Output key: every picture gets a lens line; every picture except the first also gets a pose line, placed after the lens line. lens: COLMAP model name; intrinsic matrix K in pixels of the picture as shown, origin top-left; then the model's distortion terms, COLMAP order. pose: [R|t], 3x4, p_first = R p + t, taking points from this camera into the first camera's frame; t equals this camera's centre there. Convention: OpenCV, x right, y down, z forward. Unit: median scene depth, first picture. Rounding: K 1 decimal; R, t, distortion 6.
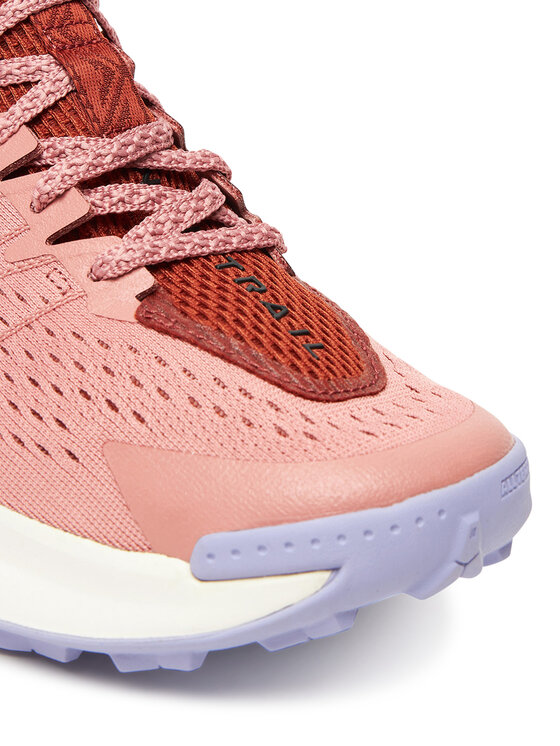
lens RADIAL K [[2084.7, 0, 280.0], [0, 2084.7, 373.0], [0, 0, 1]] dist [-0.029016, -0.995375]
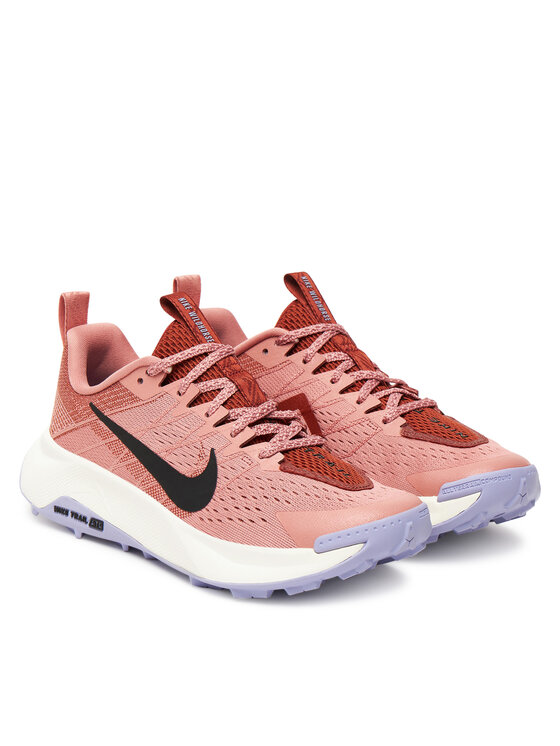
lens RADIAL K [[1820.5, 0, 280.0], [0, 1820.5, 373.0], [0, 0, 1]] dist [0.024022, 0.045201]
pose [[0.995702, -0.083926, 0.039167, -0.142616], [0.088861, 0.984891, -0.148635, 0.190460], [-0.026101, 0.151477, 0.988116, -1.283399]]
